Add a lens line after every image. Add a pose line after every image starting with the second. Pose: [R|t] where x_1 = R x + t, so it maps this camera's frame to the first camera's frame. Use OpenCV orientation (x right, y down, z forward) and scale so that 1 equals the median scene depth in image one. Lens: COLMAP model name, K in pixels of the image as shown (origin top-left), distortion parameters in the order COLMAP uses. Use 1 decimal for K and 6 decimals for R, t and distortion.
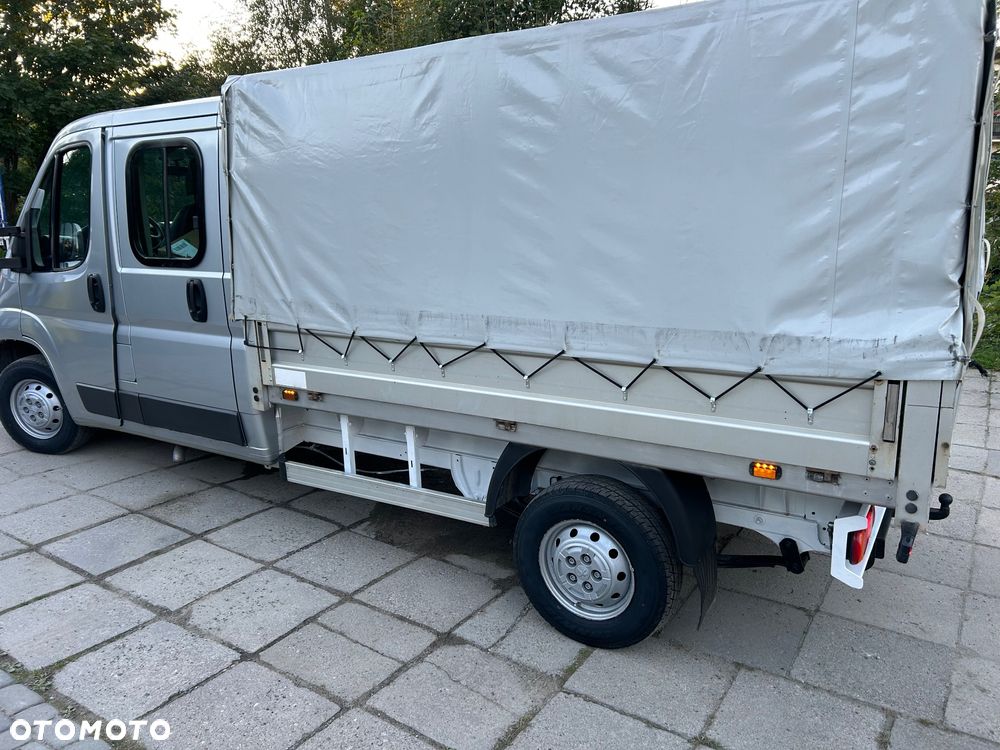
lens RADIAL K [[756.1, 0, 502.2], [0, 756.1, 376.5], [0, 0, 1]] dist [0.047758, -0.049481]
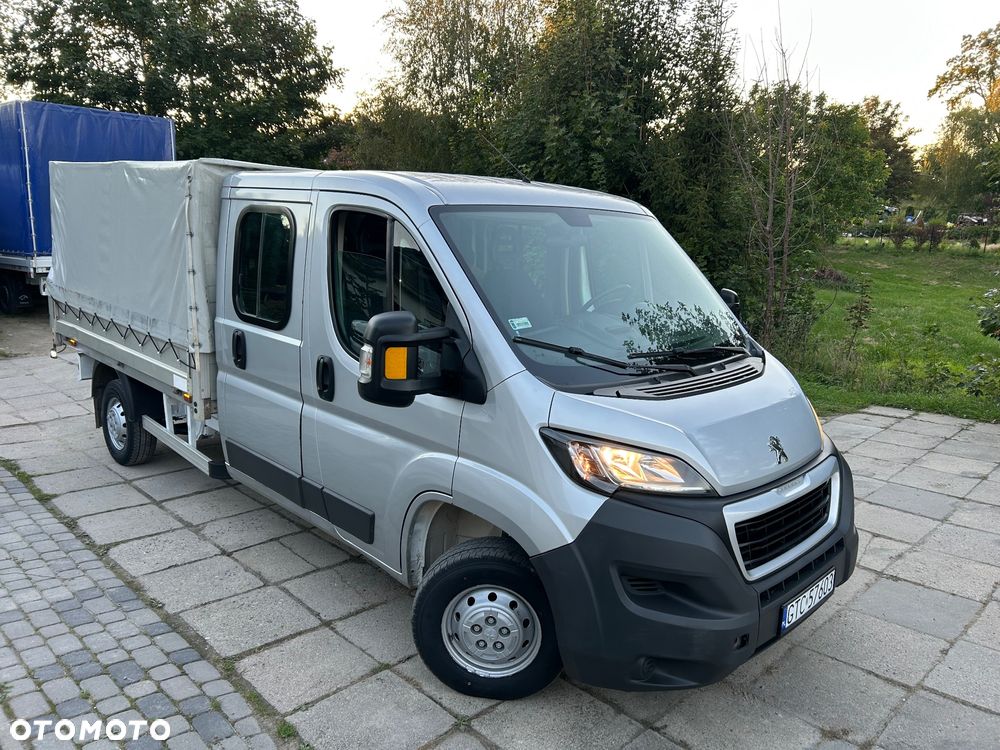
lens RADIAL K [[756.1, 0, 506.4], [0, 756.1, 369.8], [0, 0, 1]] dist [0.047758, -0.049481]
pose [[0.978056, 0.058582, -0.199936, 0.426515], [-0.067639, 0.996956, -0.038767, 0.016229], [0.197057, 0.051440, 0.979042, -0.347475]]
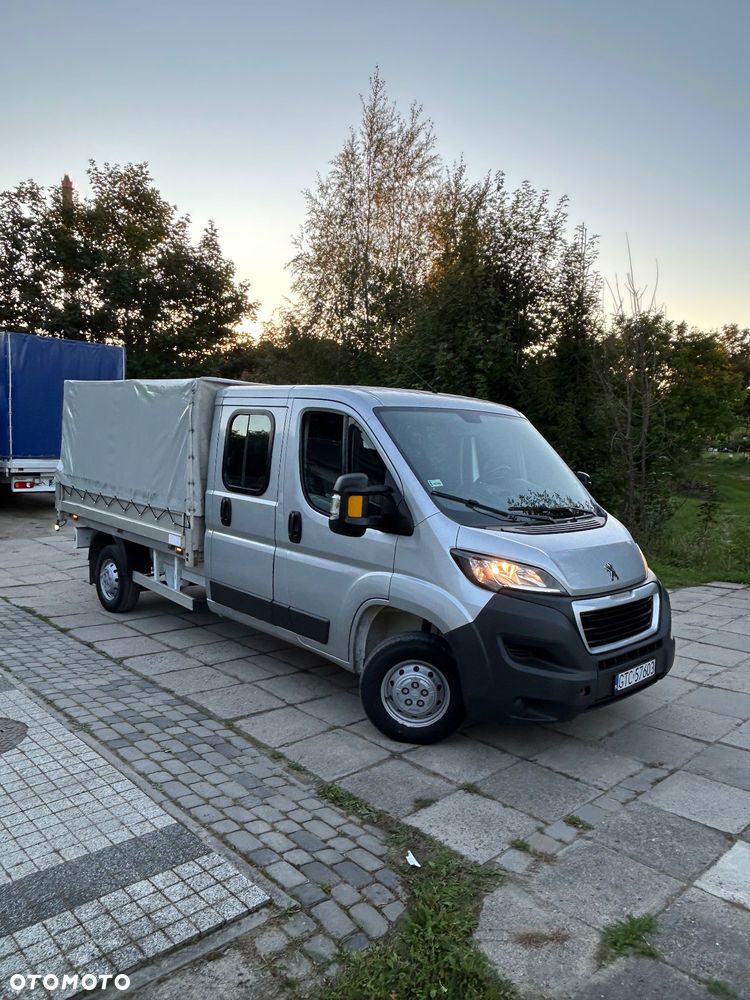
lens RADIAL K [[727.5, 0, 371.3], [0, 727.5, 504.0], [0, 0, 1]] dist [0.012509, -0.025553]
pose [[0.971644, 0.043523, -0.232410, 0.450778], [-0.077264, 0.987398, -0.138112, 0.147050], [0.223470, 0.152153, 0.962762, -0.726447]]
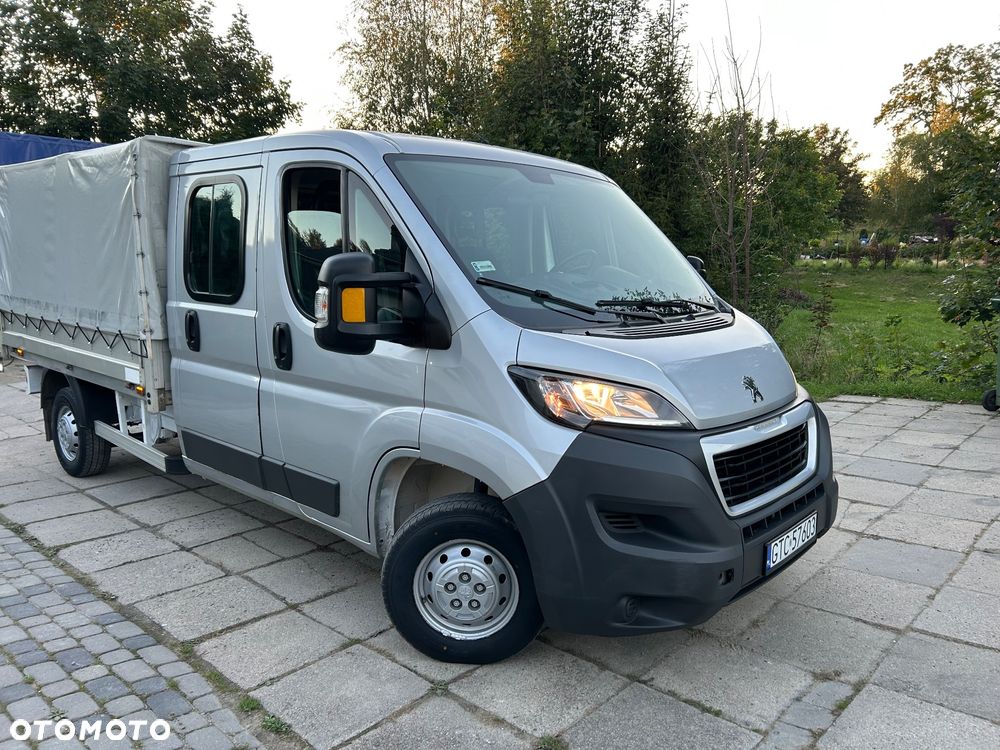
lens RADIAL K [[756.1, 0, 508.0], [0, 756.1, 380.5], [0, 0, 1]] dist [0.047758, -0.049481]
pose [[0.986863, 0.011192, -0.161172, 0.428928], [-0.023821, 0.996774, -0.076639, 0.120004], [0.159795, 0.079471, 0.983946, -0.306141]]
